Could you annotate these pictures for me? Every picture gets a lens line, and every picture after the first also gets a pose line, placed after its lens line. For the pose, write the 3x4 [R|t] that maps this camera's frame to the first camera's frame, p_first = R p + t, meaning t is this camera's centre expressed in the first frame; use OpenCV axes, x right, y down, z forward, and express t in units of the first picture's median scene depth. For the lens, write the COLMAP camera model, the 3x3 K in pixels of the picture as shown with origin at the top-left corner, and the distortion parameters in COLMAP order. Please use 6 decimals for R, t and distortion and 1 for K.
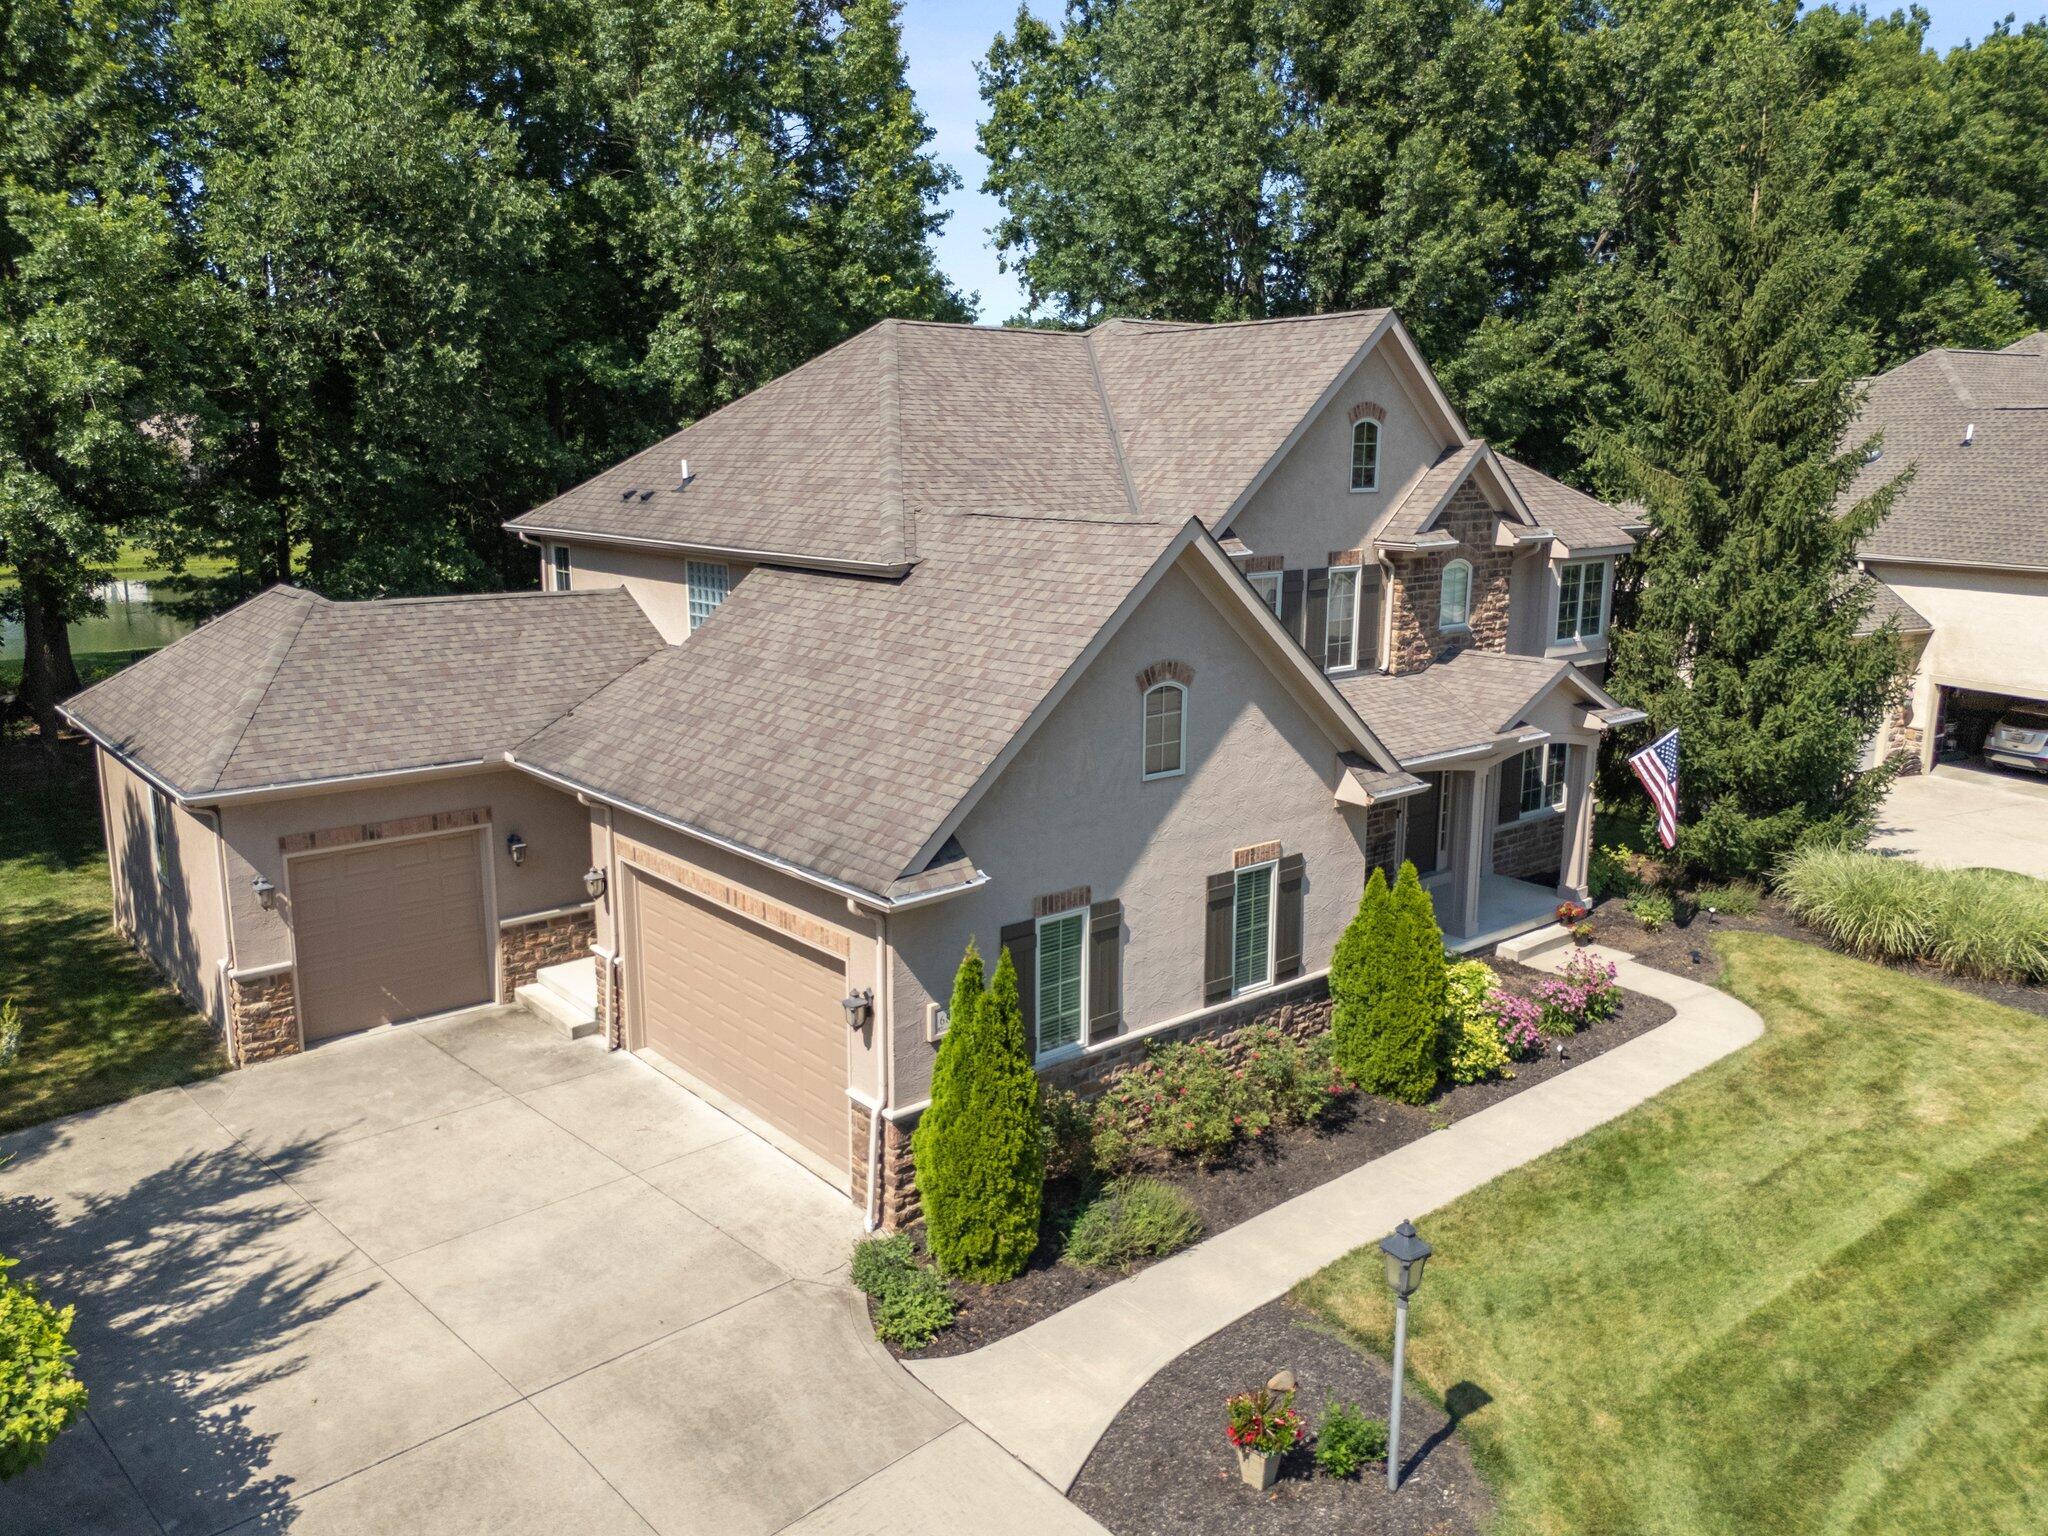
lens RADIAL K [[1517.4, 0, 1024.0], [0, 1517.4, 768.0], [0, 0, 1]] dist [0.125903, -0.175817]
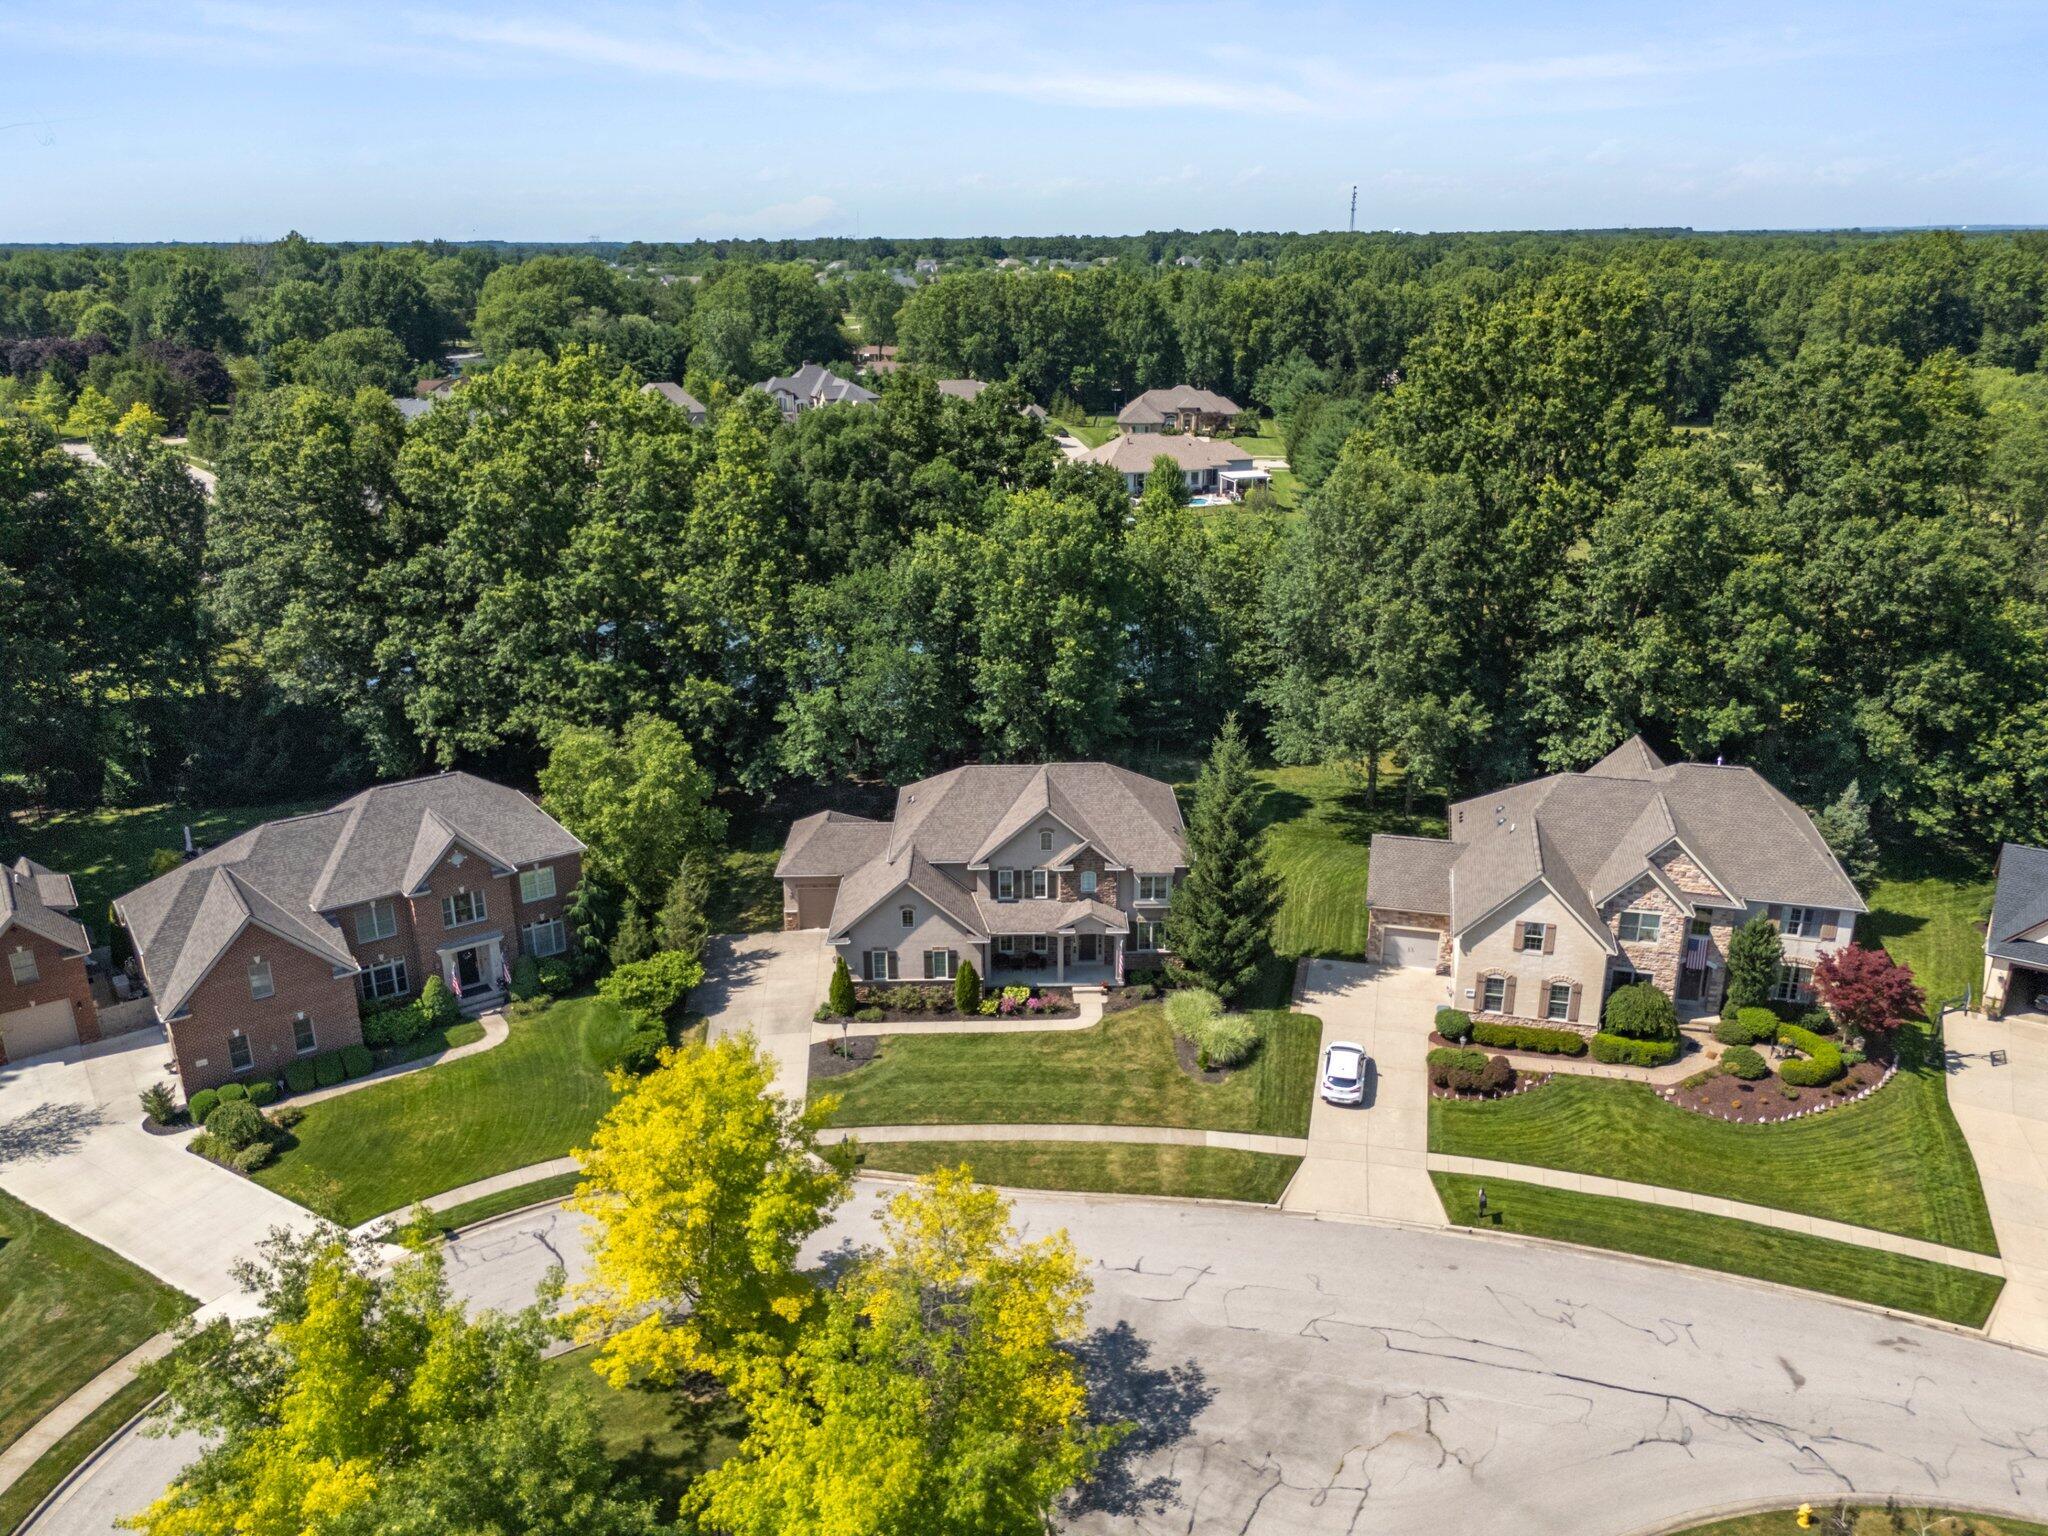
lens RADIAL K [[1517.4, 0, 1024.0], [0, 1517.4, 768.0], [0, 0, 1]] dist [0.125903, -0.175817]
pose [[0.772387, 0.202095, -0.602142, 2.805441], [-0.120869, 0.977473, 0.173022, -1.207079], [0.623545, -0.060860, 0.779415, -2.153886]]
